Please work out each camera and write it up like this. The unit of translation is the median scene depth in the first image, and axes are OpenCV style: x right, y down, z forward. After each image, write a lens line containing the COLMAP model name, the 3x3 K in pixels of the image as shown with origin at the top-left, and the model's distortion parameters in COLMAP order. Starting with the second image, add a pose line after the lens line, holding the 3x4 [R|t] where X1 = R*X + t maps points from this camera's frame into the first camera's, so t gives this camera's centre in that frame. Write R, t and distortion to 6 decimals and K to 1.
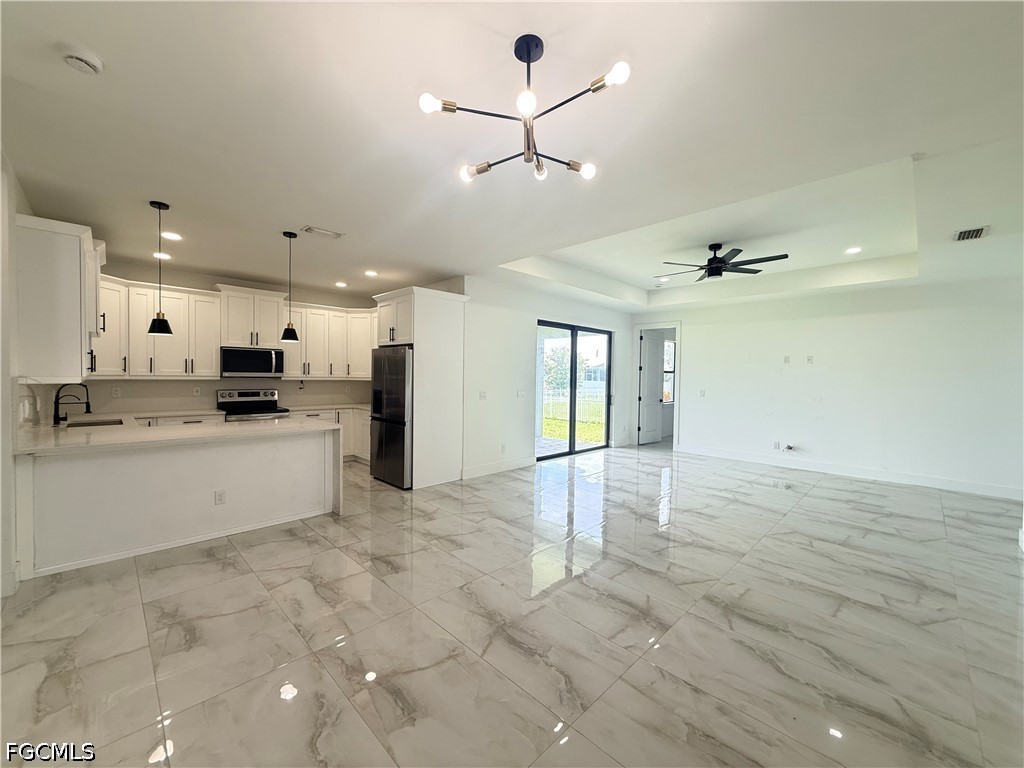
lens RADIAL K [[410.2, 0, 512.6], [0, 410.2, 382.3], [0, 0, 1]] dist [-0.002773, 0.001782]
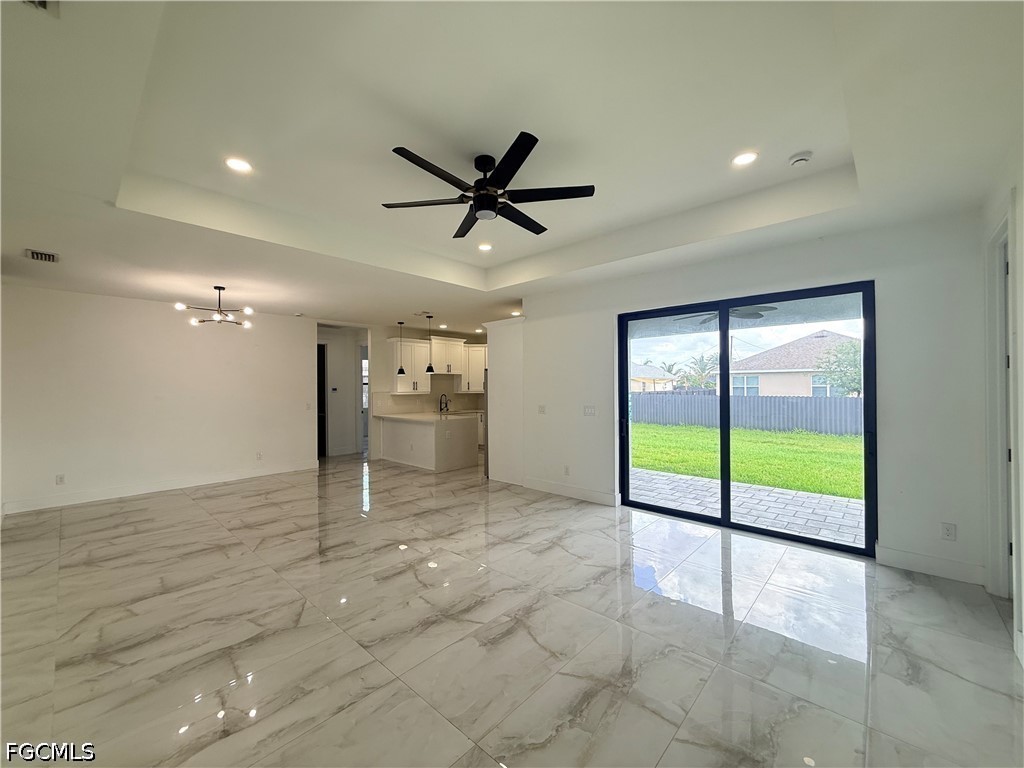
lens RADIAL K [[410.2, 0, 518.0], [0, 410.2, 398.2], [0, 0, 1]] dist [-0.002773, 0.001782]
pose [[0.047309, 0.015612, -0.998758, 1.014228], [-0.007035, 0.999858, 0.015296, -0.013393], [0.998856, 0.006303, 0.047412, 0.984519]]
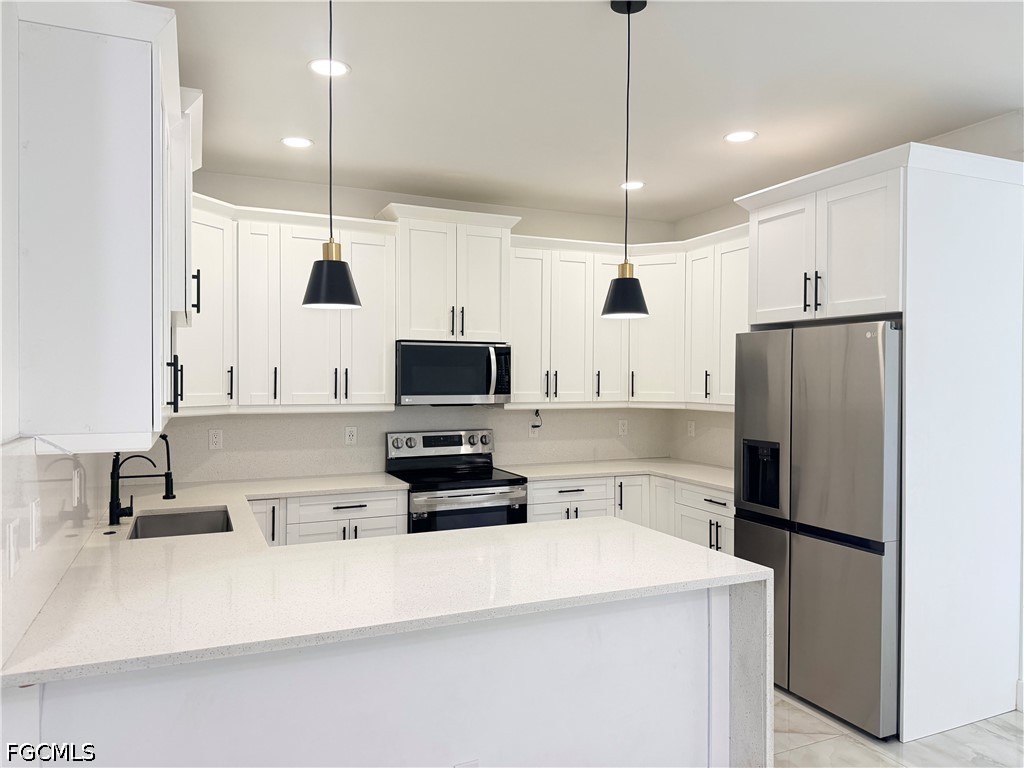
lens RADIAL K [[718.3, 0, 518.3], [0, 718.3, 378.8], [0, 0, 1]] dist [0.056939, -0.062430]
pose [[0.935367, -0.012184, -0.353470, -0.312068], [0.004873, 0.999756, -0.021567, -0.026365], [0.353646, 0.018450, 0.935197, 0.306538]]
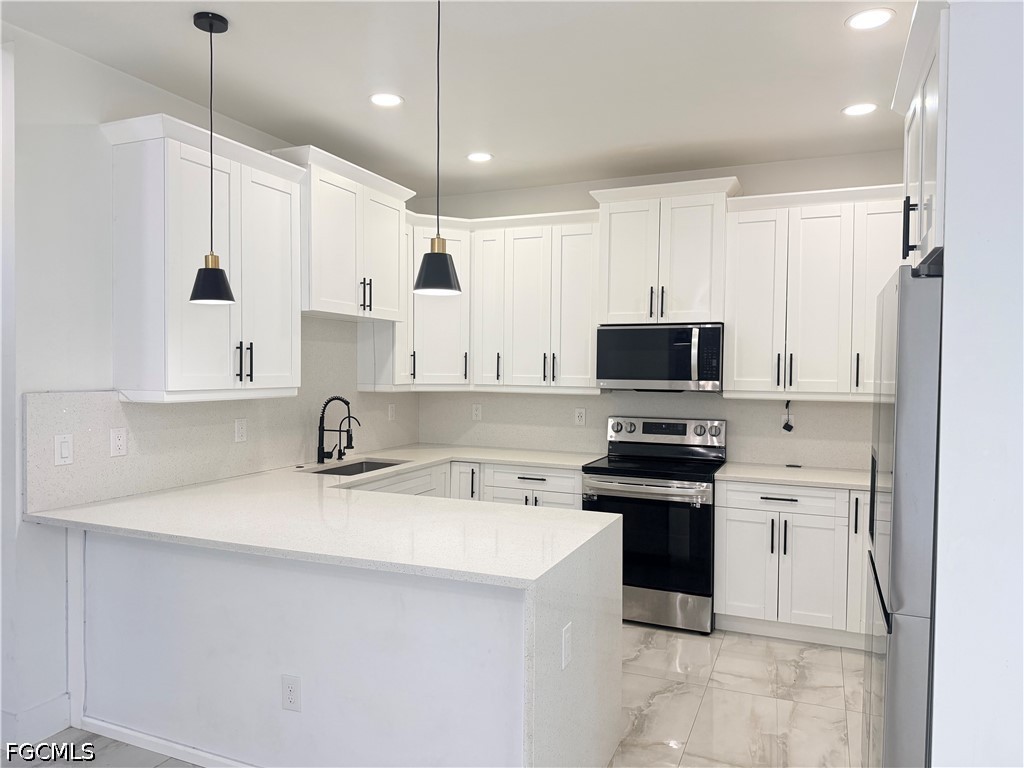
lens RADIAL K [[718.3, 0, 509.1], [0, 718.3, 386.1], [0, 0, 1]] dist [0.056939, -0.062430]
pose [[0.365292, 0.015611, -0.930762, 0.019698], [-0.020040, 0.999760, 0.008903, -0.022898], [0.930677, 0.015400, 0.365517, 0.632442]]
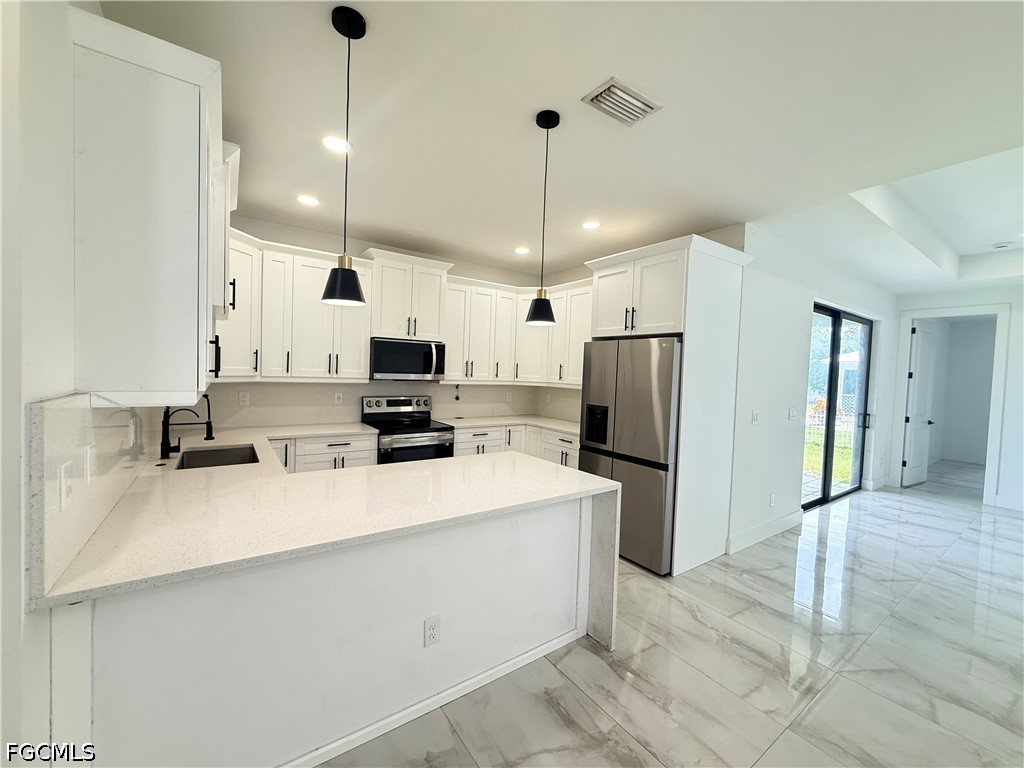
lens RADIAL K [[410.2, 0, 511.1], [0, 410.2, 381.7], [0, 0, 1]] dist [-0.002773, 0.001782]
pose [[0.985091, 0.024006, -0.170349, -0.365550], [-0.023089, 0.999706, 0.007362, -0.021298], [0.170476, -0.003319, 0.985356, 0.354077]]
